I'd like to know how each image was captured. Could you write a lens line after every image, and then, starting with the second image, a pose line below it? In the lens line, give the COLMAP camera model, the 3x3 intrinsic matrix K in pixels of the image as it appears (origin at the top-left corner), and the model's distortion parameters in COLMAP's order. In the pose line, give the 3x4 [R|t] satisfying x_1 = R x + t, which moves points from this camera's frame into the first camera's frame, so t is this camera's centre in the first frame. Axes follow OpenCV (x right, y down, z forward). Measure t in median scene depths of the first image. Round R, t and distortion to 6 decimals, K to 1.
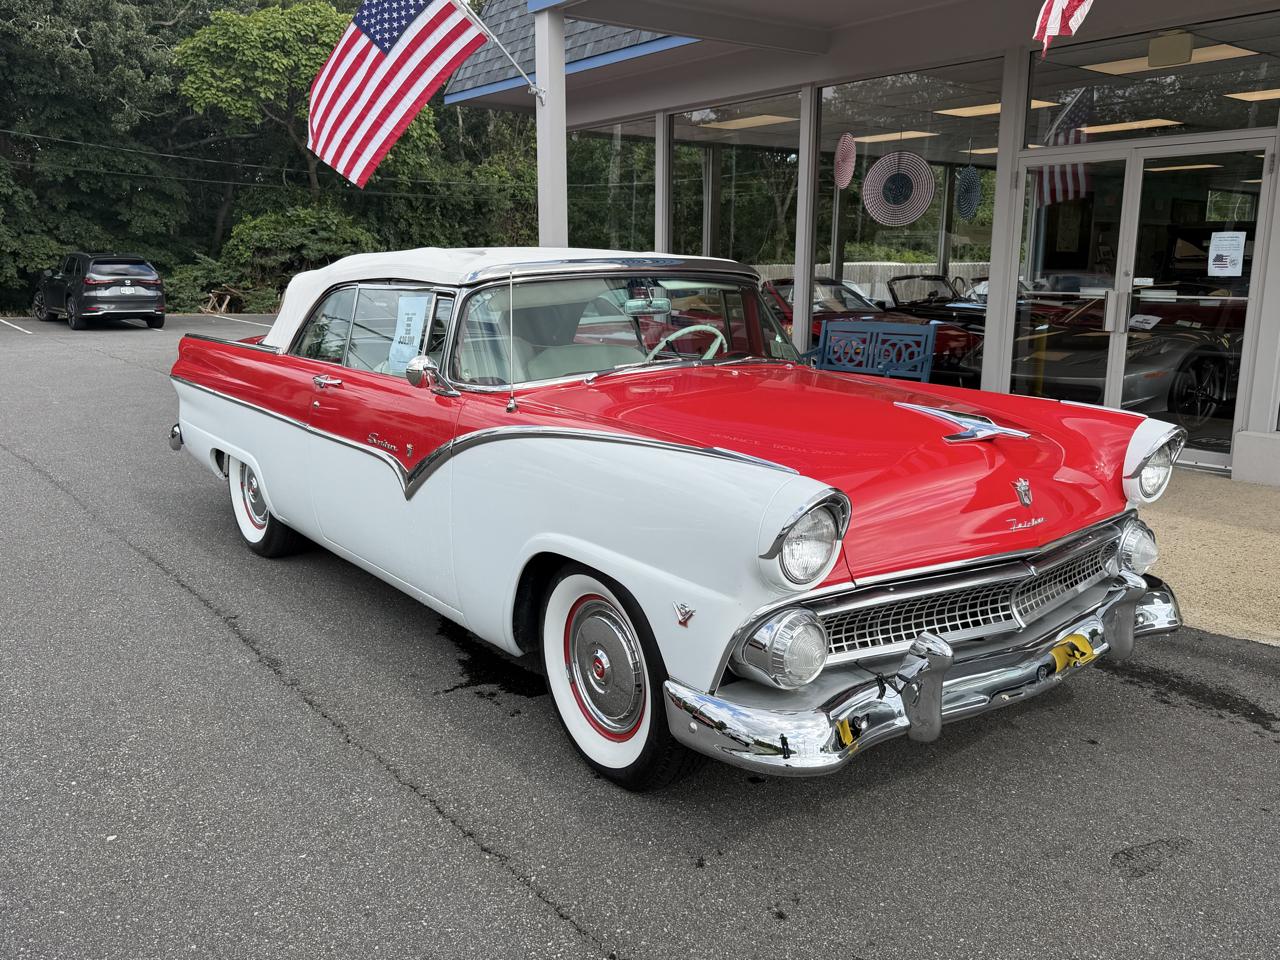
lens RADIAL K [[1057.8, 0, 638.7], [0, 1057.8, 481.9], [0, 0, 1]] dist [0.080449, -0.140592]
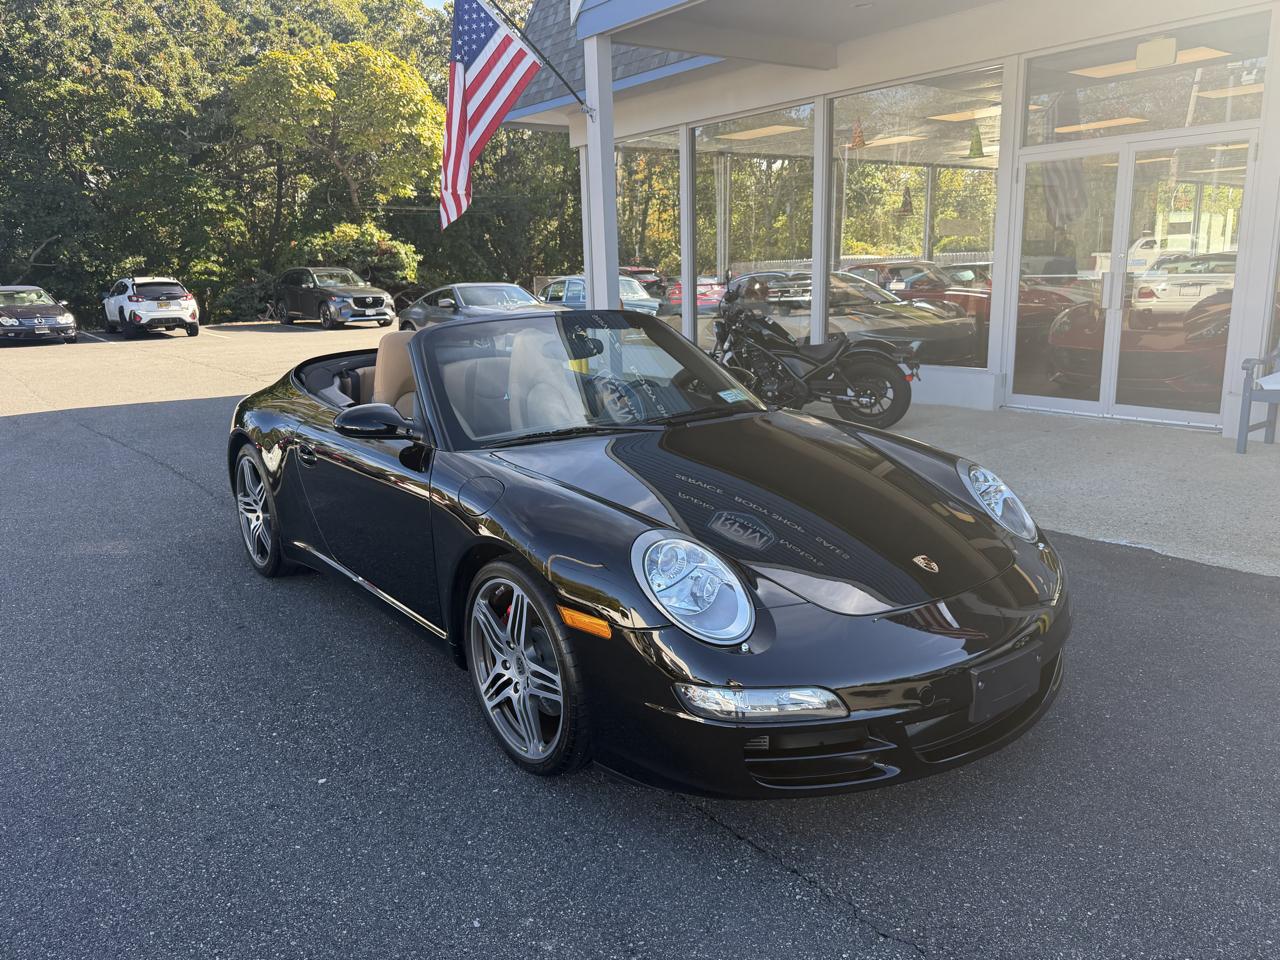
lens RADIAL K [[938.6, 0, 640.0], [0, 938.6, 480.0], [0, 0, 1]] dist [0.046010, -0.068568]
pose [[0.999466, -0.032363, -0.004463, -0.043542], [0.032454, 0.999228, 0.022119, 0.001166], [0.003743, -0.022252, 0.999745, 0.002795]]
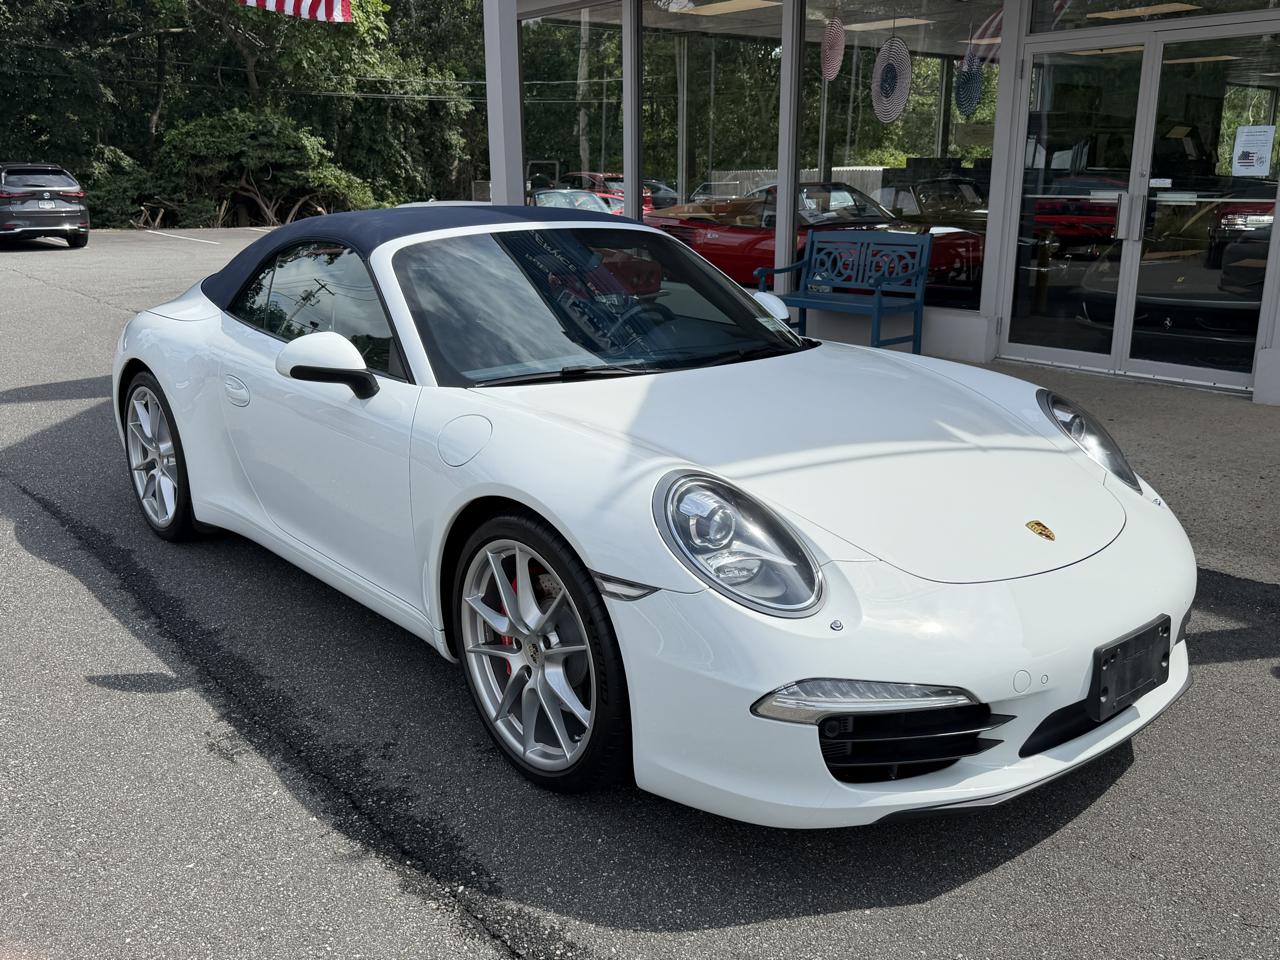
lens RADIAL K [[1123.8, 0, 642.0], [0, 1123.8, 479.3], [0, 0, 1]] dist [0.074283, -0.135440]
pose [[0.999678, -0.012587, 0.022040, 0.008669], [0.011162, 0.997912, 0.063619, -0.003052], [-0.022794, -0.063352, 0.997731, 0.032940]]
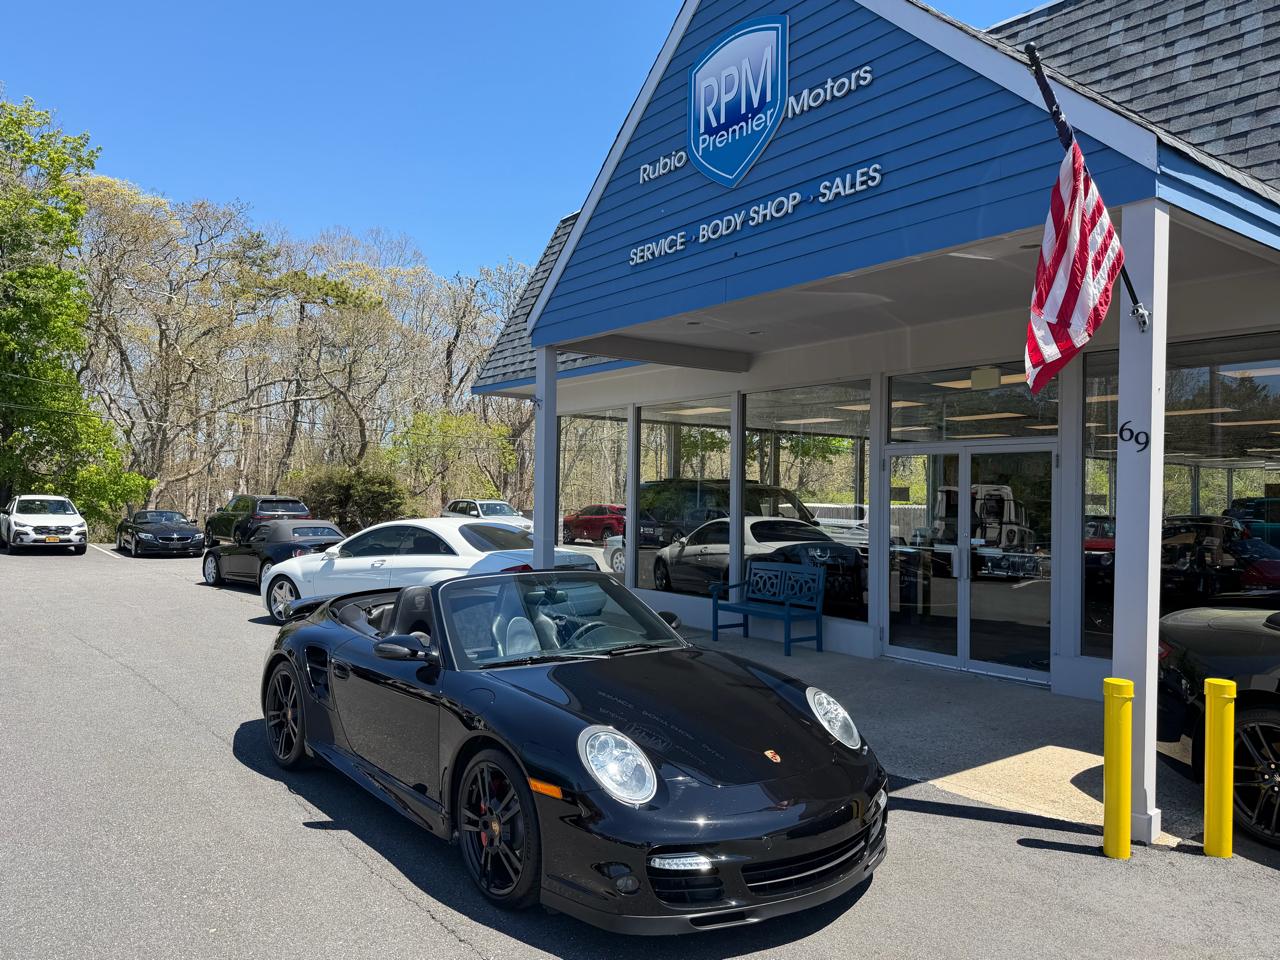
lens RADIAL K [[910.4, 0, 637.4], [0, 910.4, 485.5], [0, 0, 1]] dist [0.054402, -0.069490]
pose [[0.999880, 0.012582, 0.009080, 0.025201], [-0.010327, 0.976388, -0.215777, -0.001239], [-0.011580, 0.215657, 0.976401, -0.122690]]
